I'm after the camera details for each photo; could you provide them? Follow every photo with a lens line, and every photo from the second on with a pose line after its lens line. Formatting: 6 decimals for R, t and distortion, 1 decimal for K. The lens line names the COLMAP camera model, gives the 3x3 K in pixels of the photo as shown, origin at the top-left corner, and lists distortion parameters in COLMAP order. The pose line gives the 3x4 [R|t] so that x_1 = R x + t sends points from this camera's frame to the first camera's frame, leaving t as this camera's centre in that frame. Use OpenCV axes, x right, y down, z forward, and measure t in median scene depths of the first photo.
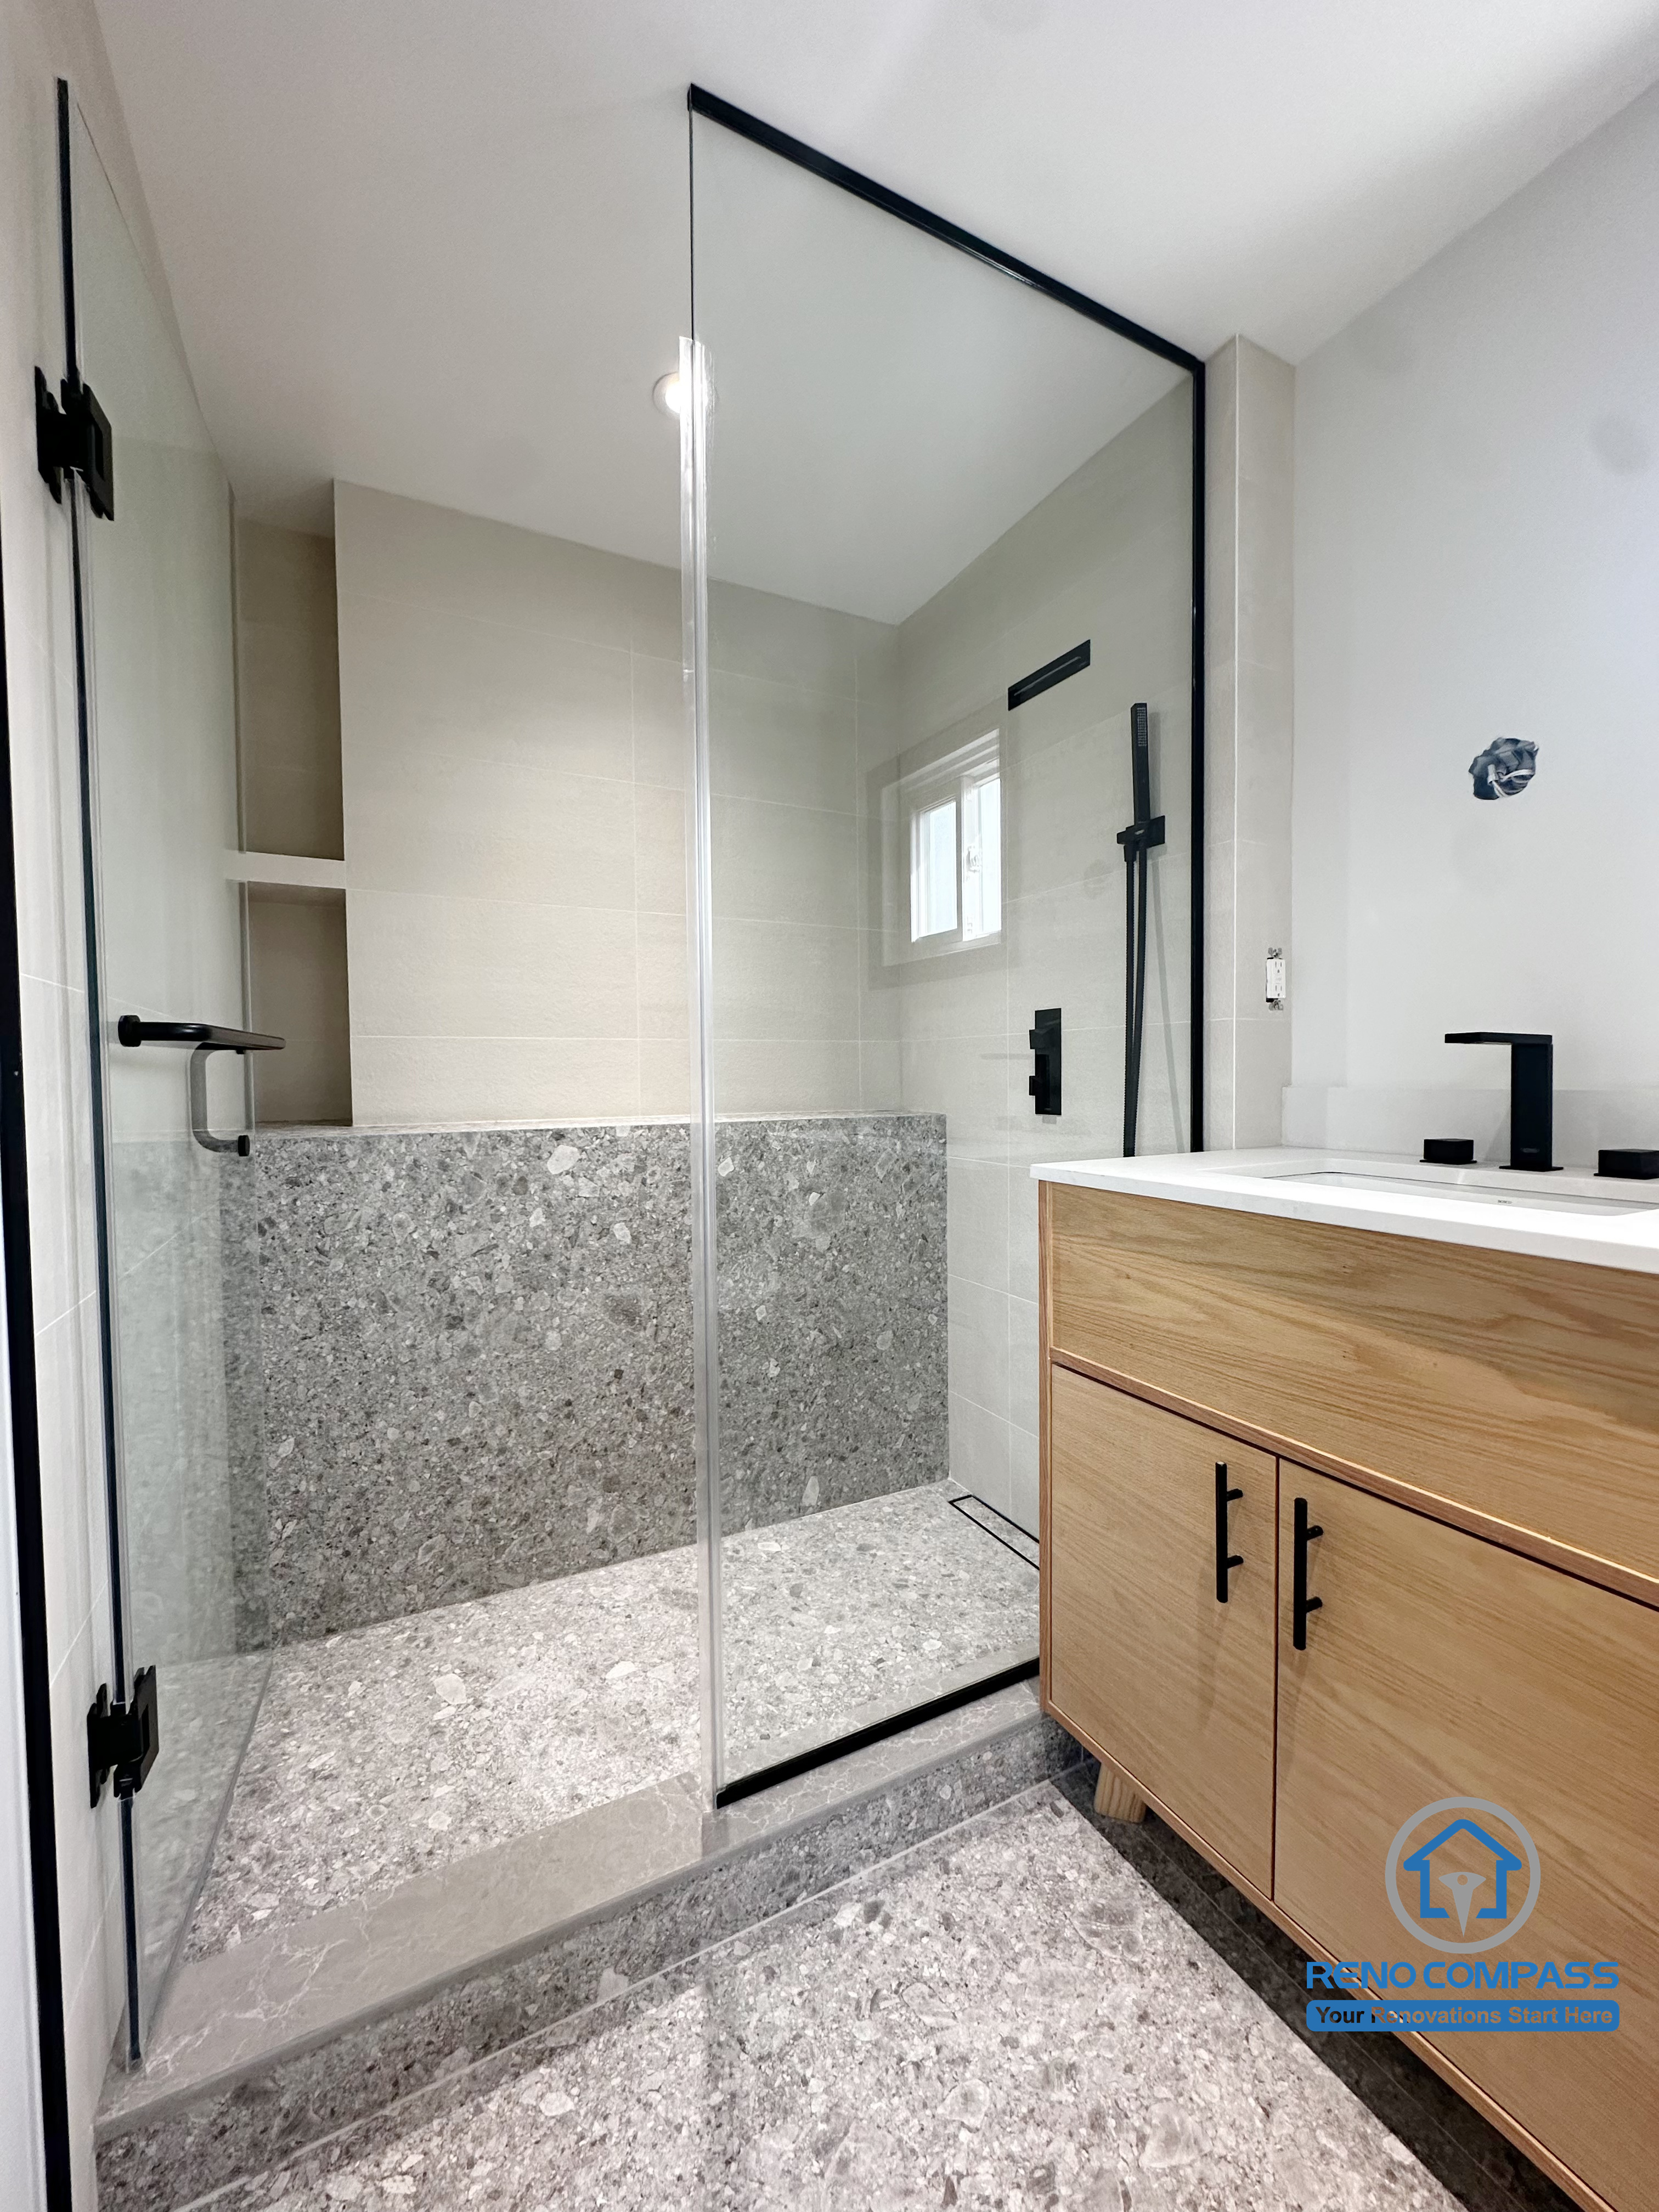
lens RADIAL K [[880.4, 0, 830.0], [0, 880.4, 1106.1], [0, 0, 1]] dist [-0.001107, -0.000415]
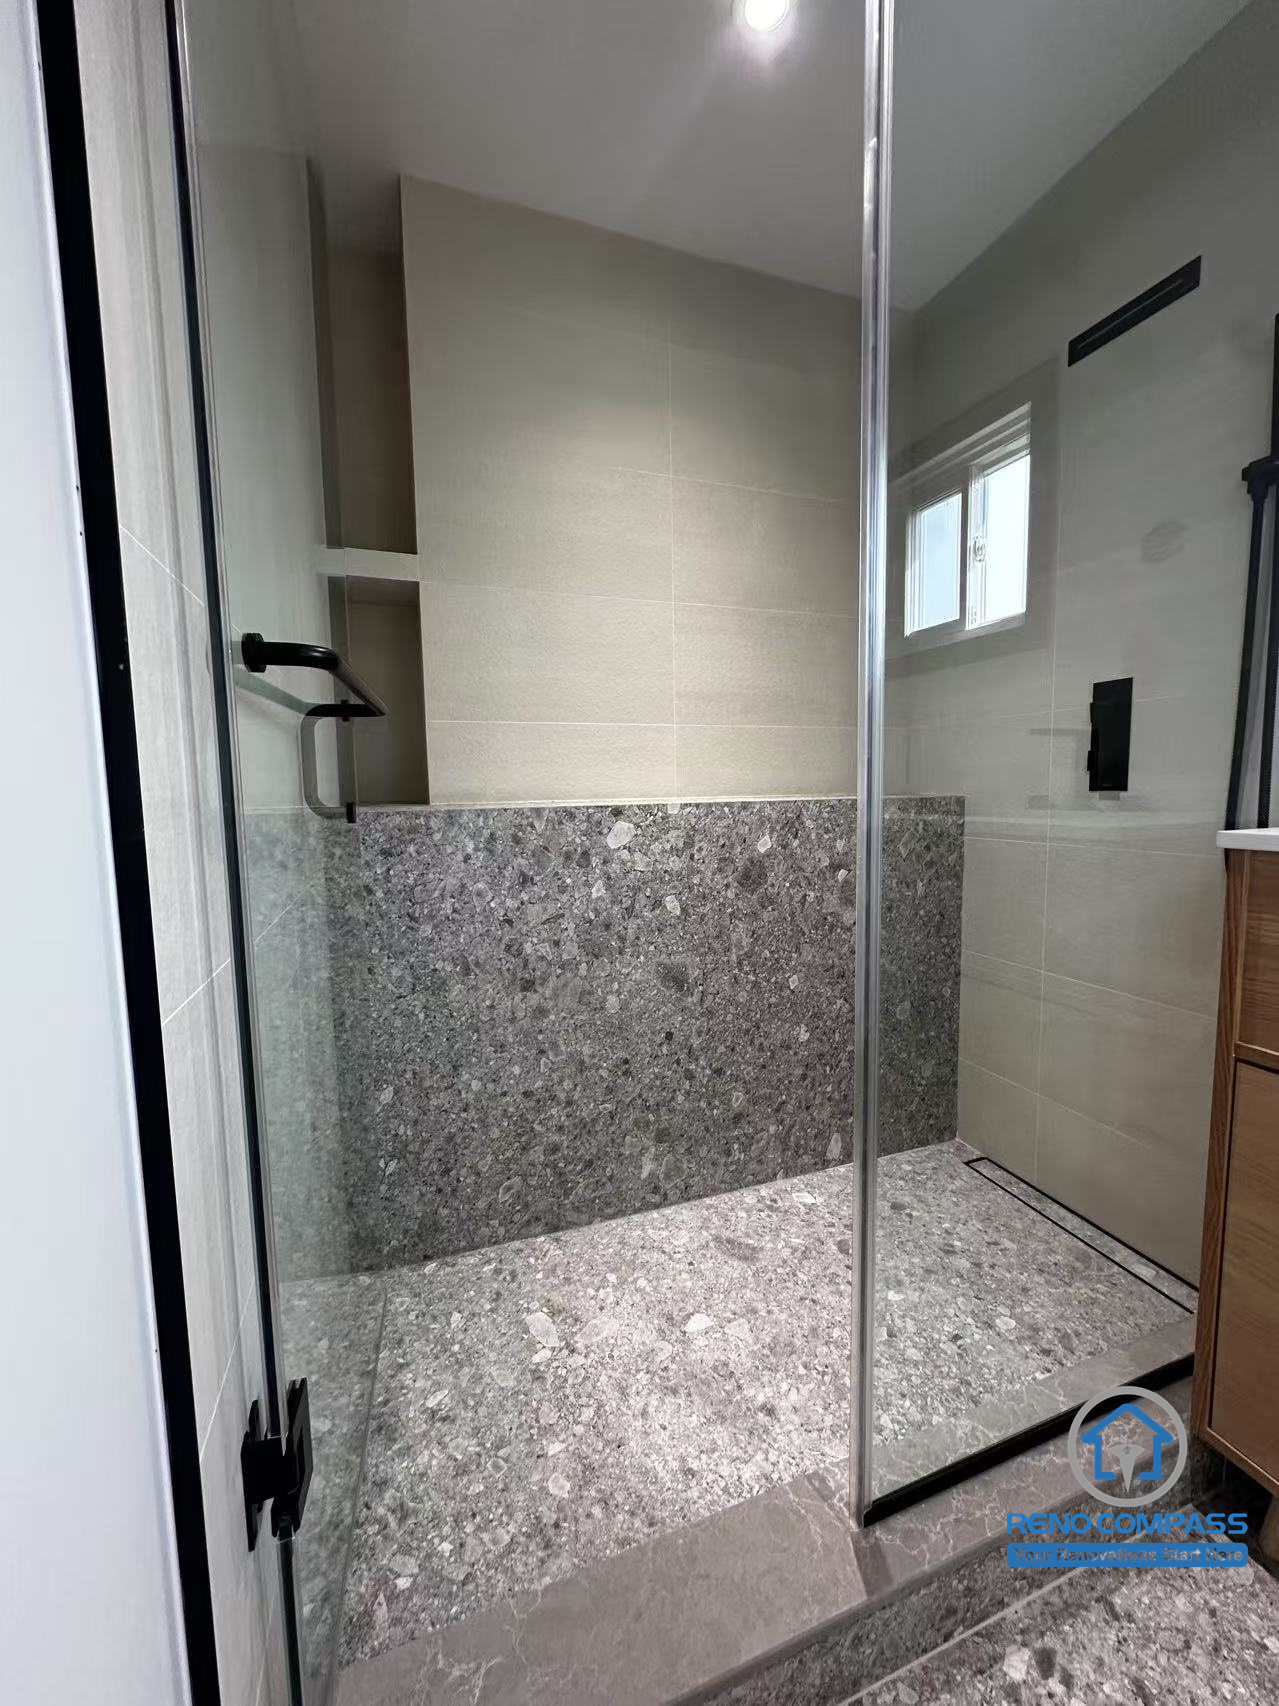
lens RADIAL K [[679.0, 0, 640.1], [0, 679.0, 851.7], [0, 0, 1]] dist [-0.001107, -0.000415]
pose [[0.991010, 0.004061, -0.133727, -0.188514], [0.003934, 0.998222, 0.059470, 0.035857], [0.133731, -0.059461, 0.989232, 0.218349]]
